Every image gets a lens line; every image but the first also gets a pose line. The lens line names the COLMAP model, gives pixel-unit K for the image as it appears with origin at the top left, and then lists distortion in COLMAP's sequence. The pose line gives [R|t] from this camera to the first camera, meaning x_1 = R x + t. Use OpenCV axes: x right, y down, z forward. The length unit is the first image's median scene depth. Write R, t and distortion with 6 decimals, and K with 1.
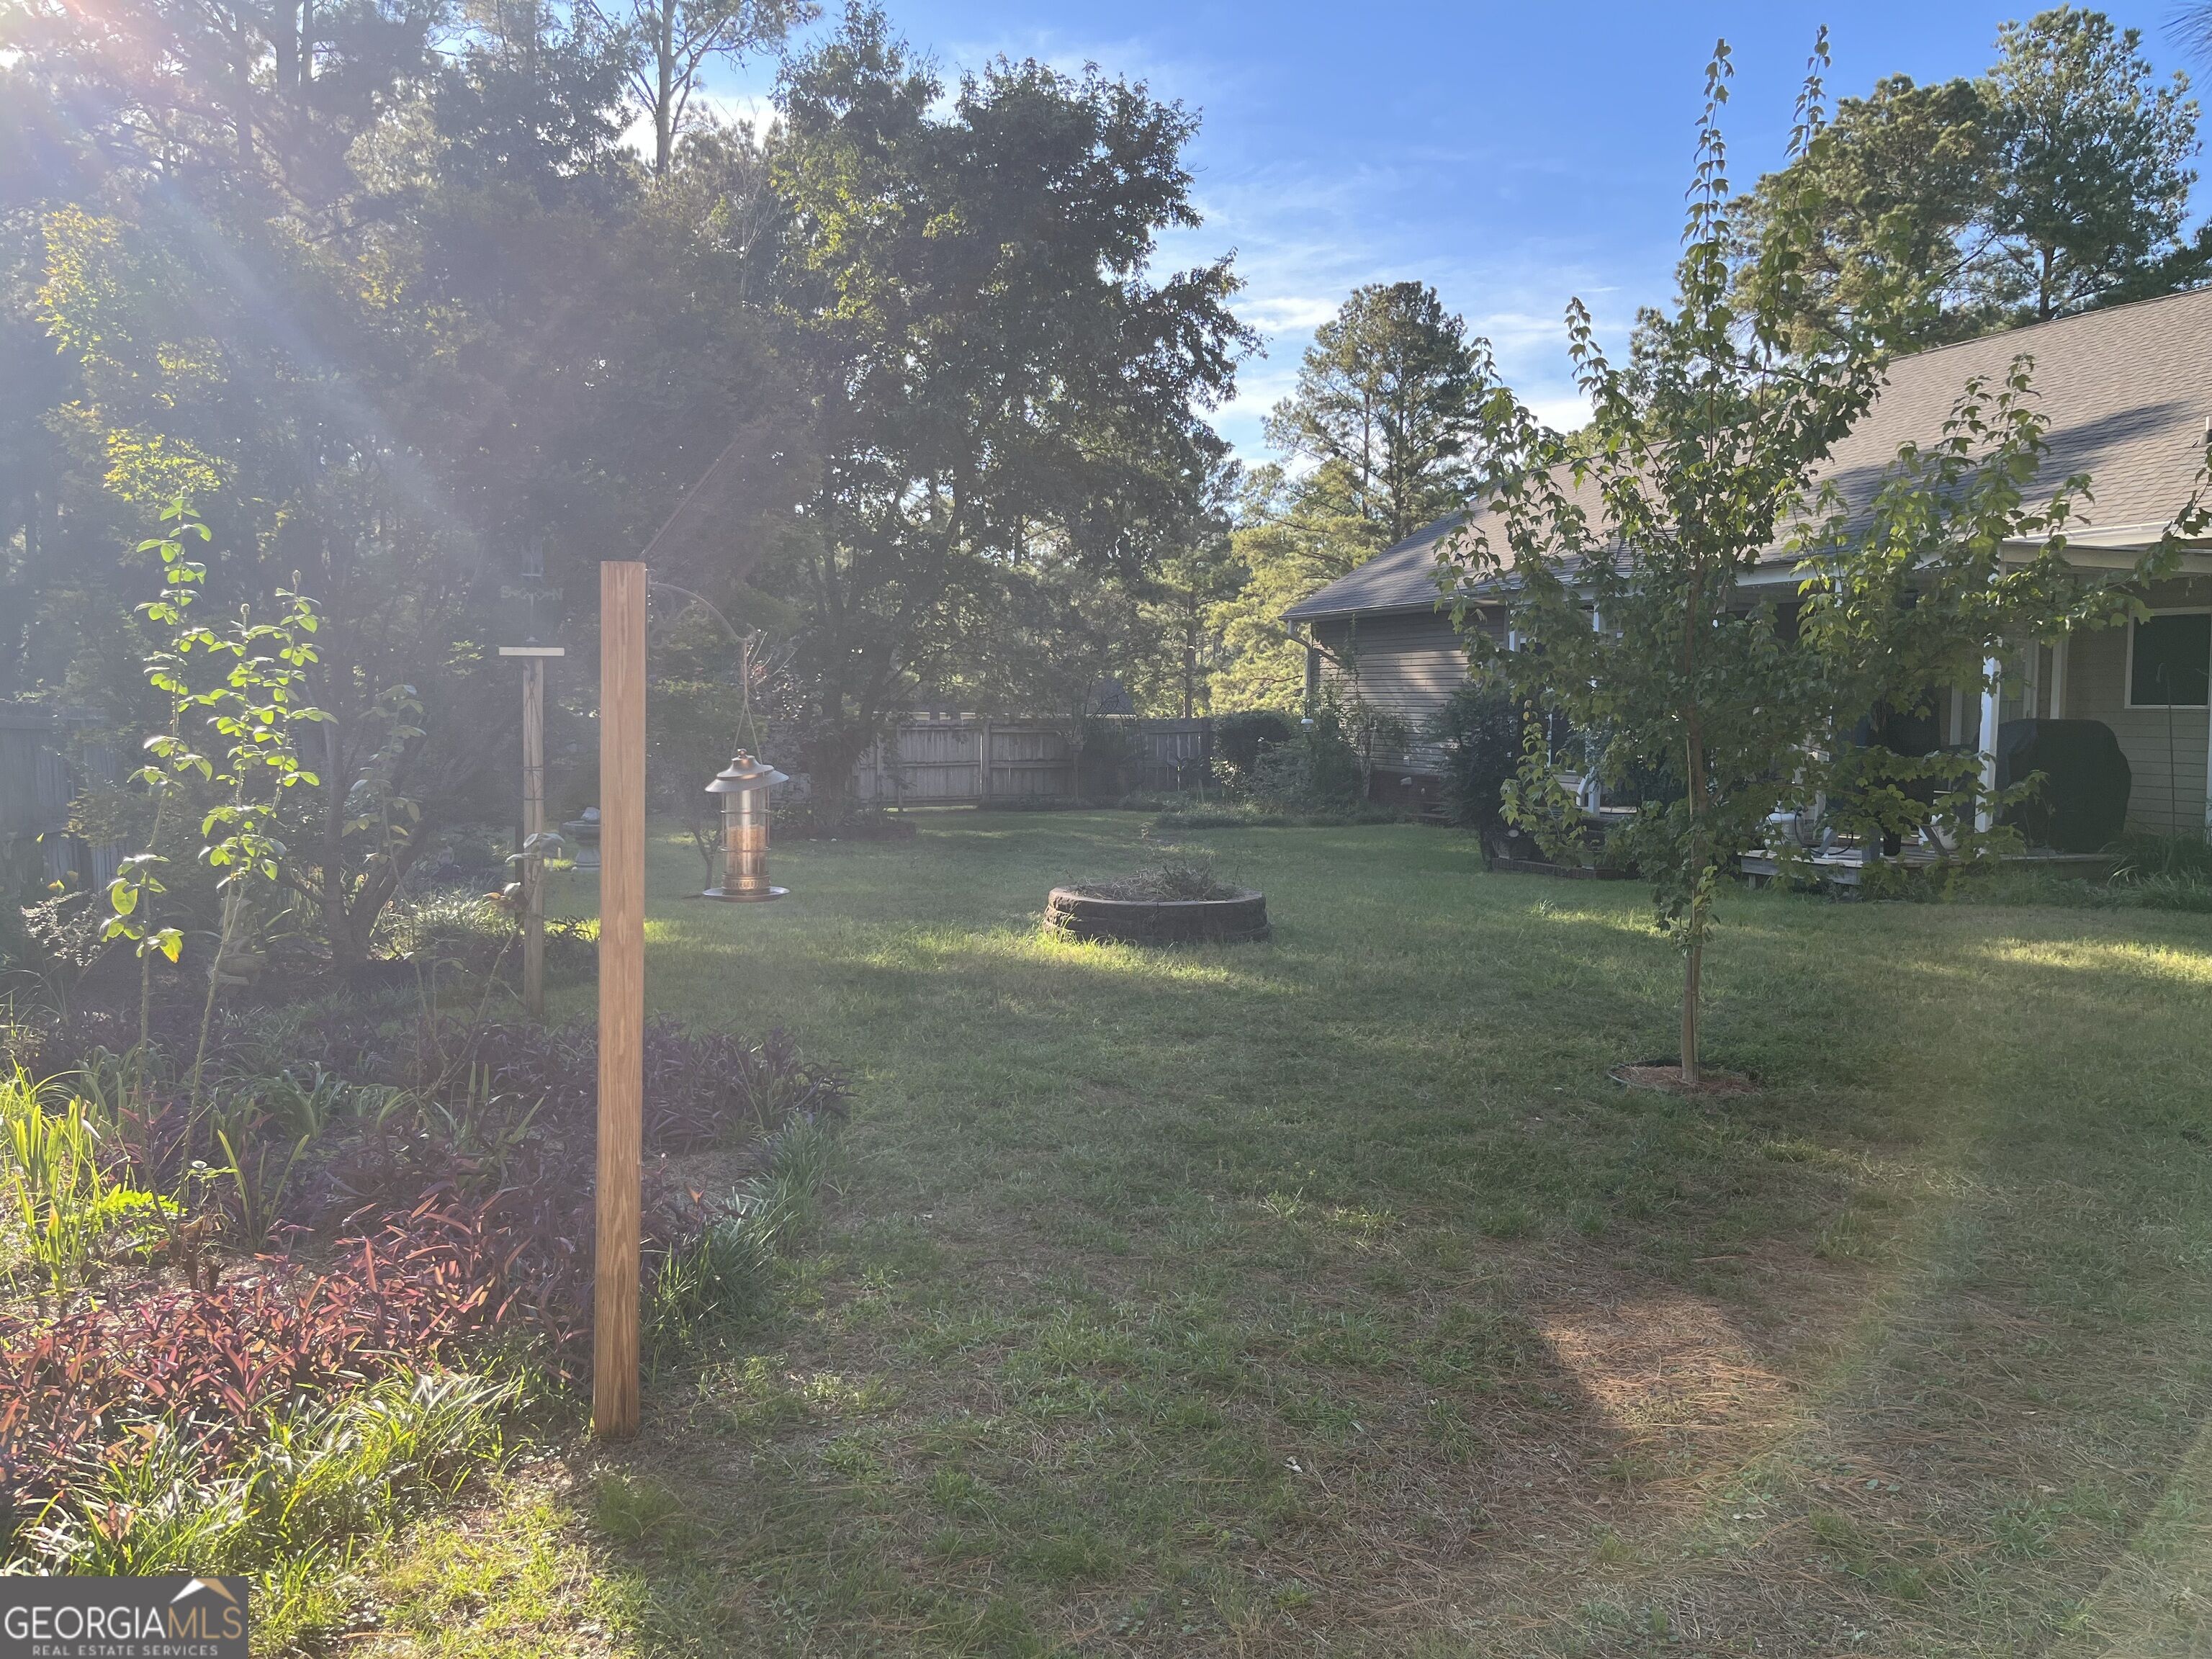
lens RADIAL K [[1664.6, 0, 1091.5], [0, 1664.6, 847.3], [0, 0, 1]] dist [0.026656, -0.052554]
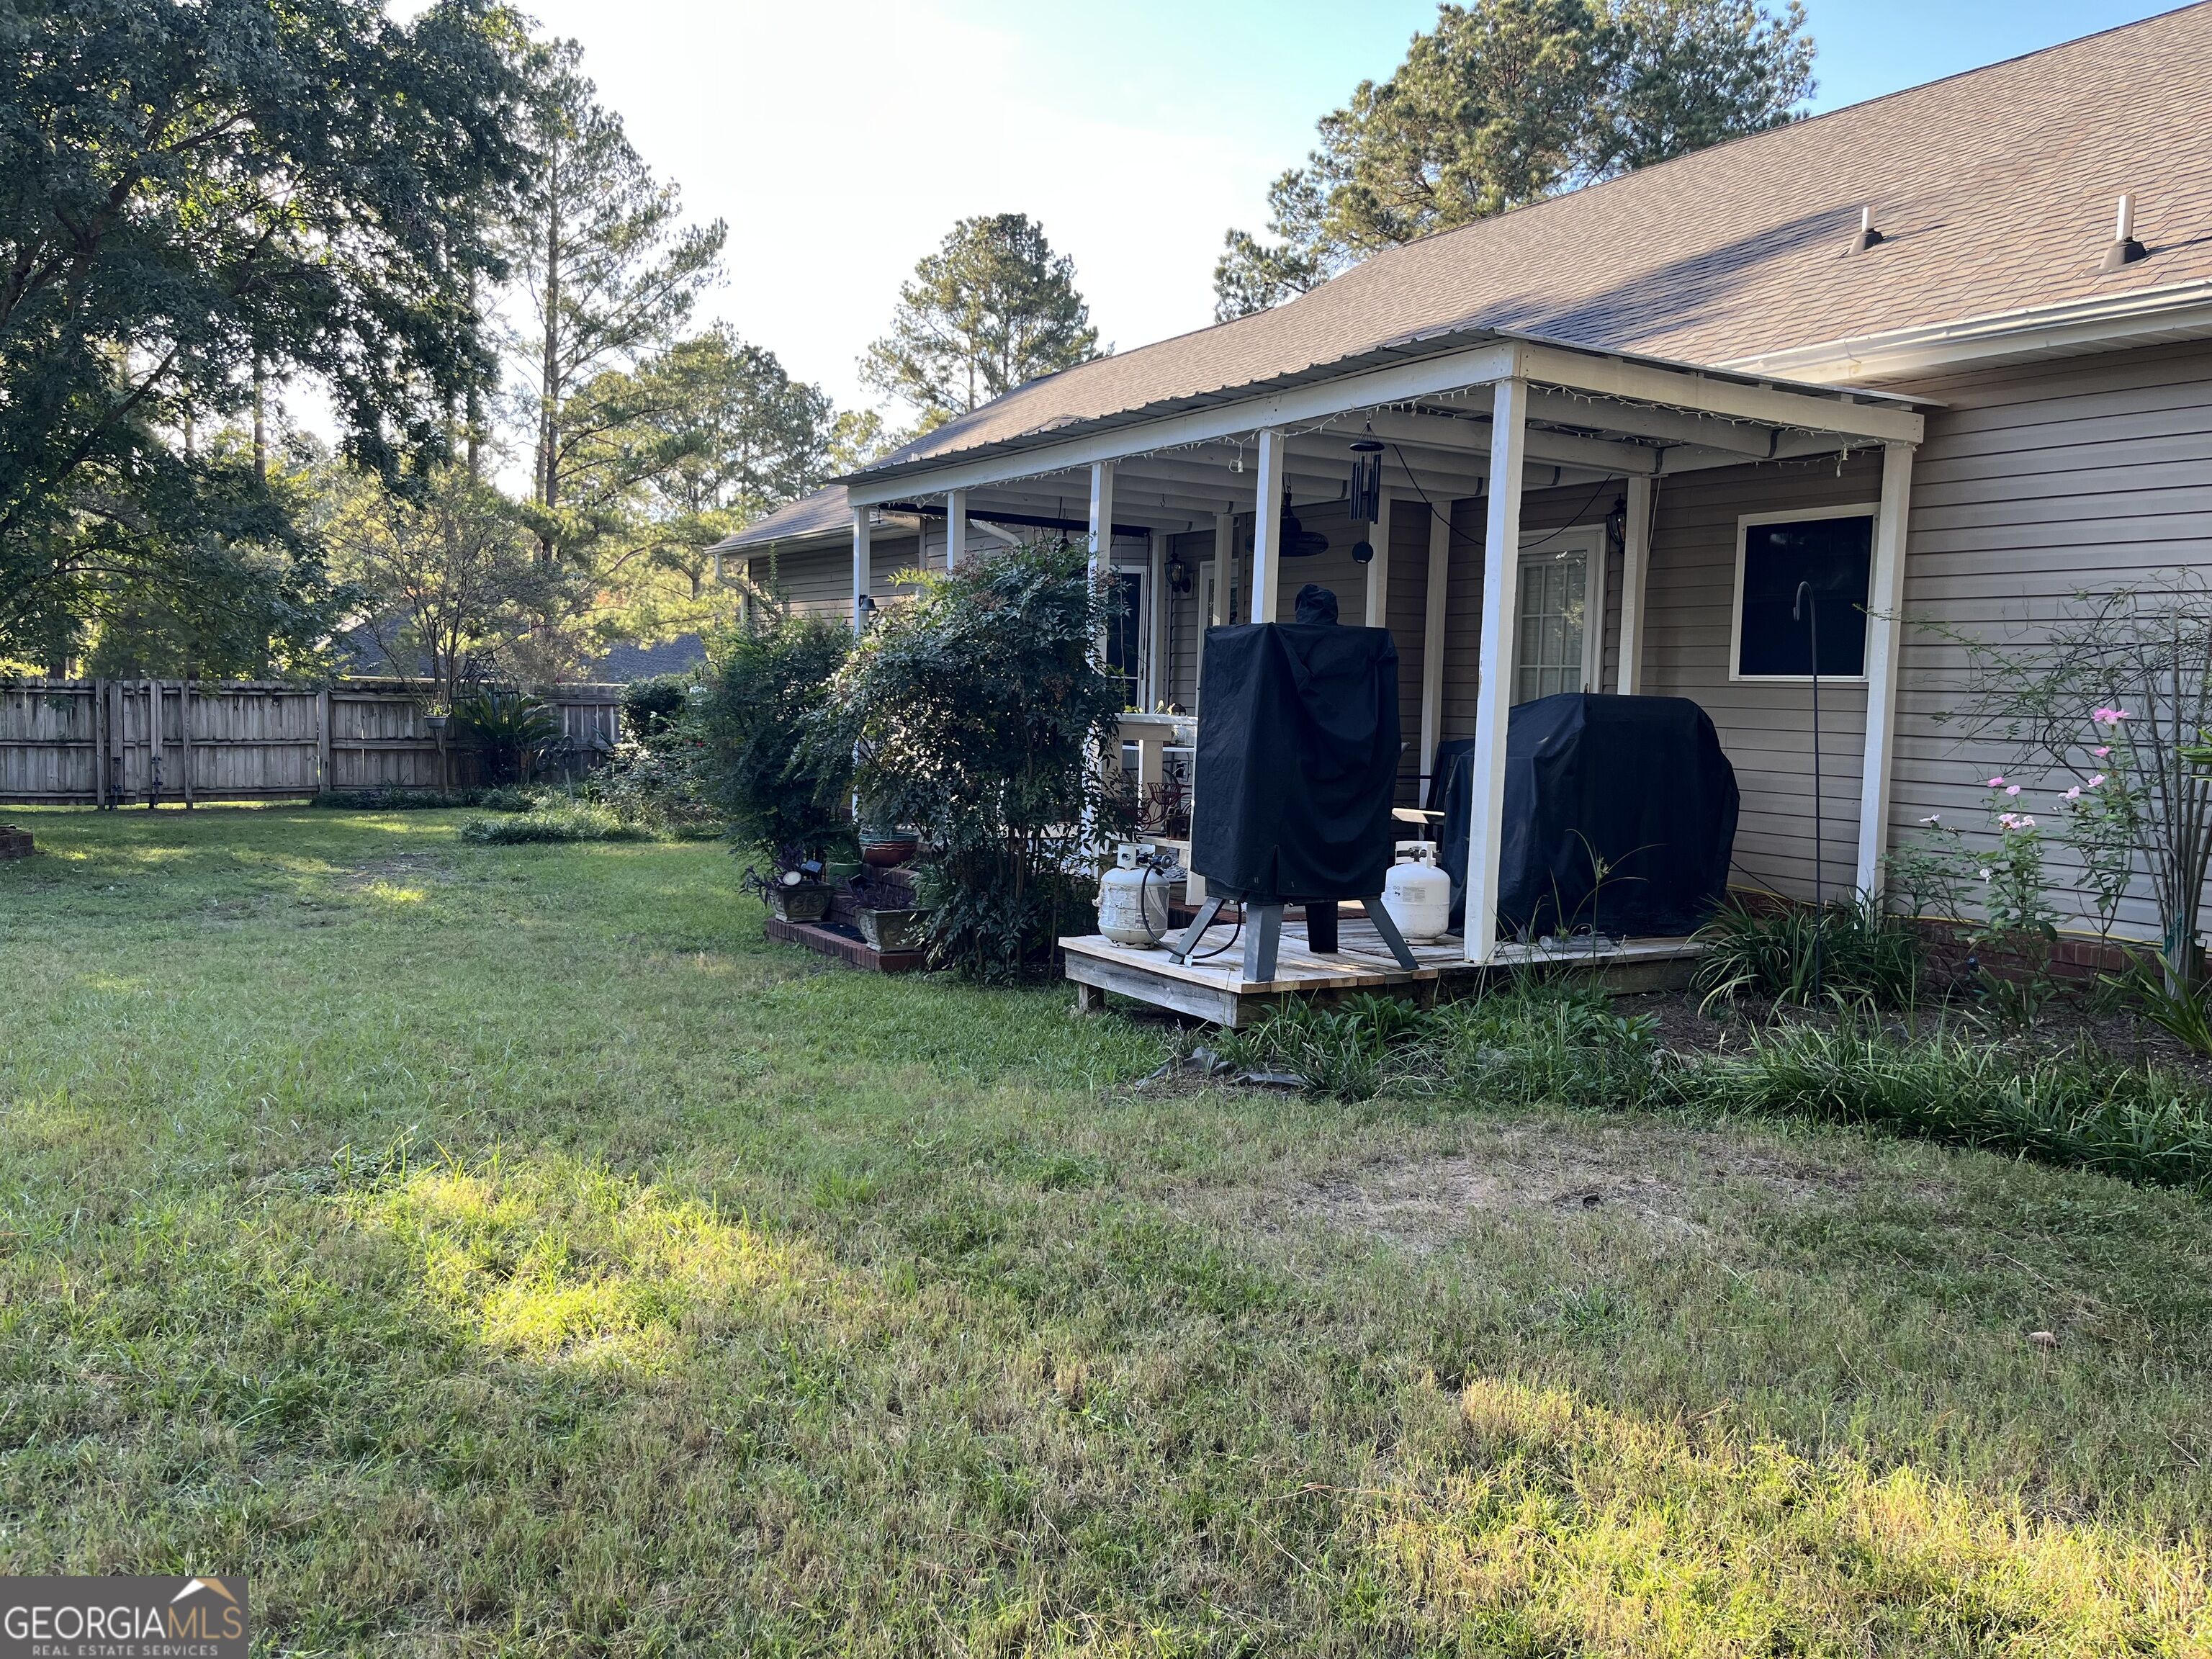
lens RADIAL K [[1664.6, 0, 1115.4], [0, 1664.6, 815.1], [0, 0, 1]] dist [0.026656, -0.052554]
pose [[0.980016, 0.004773, 0.198862, 0.098929], [-0.003400, 0.999968, -0.007241, -0.010788], [-0.198891, 0.006421, 0.980001, 0.159263]]
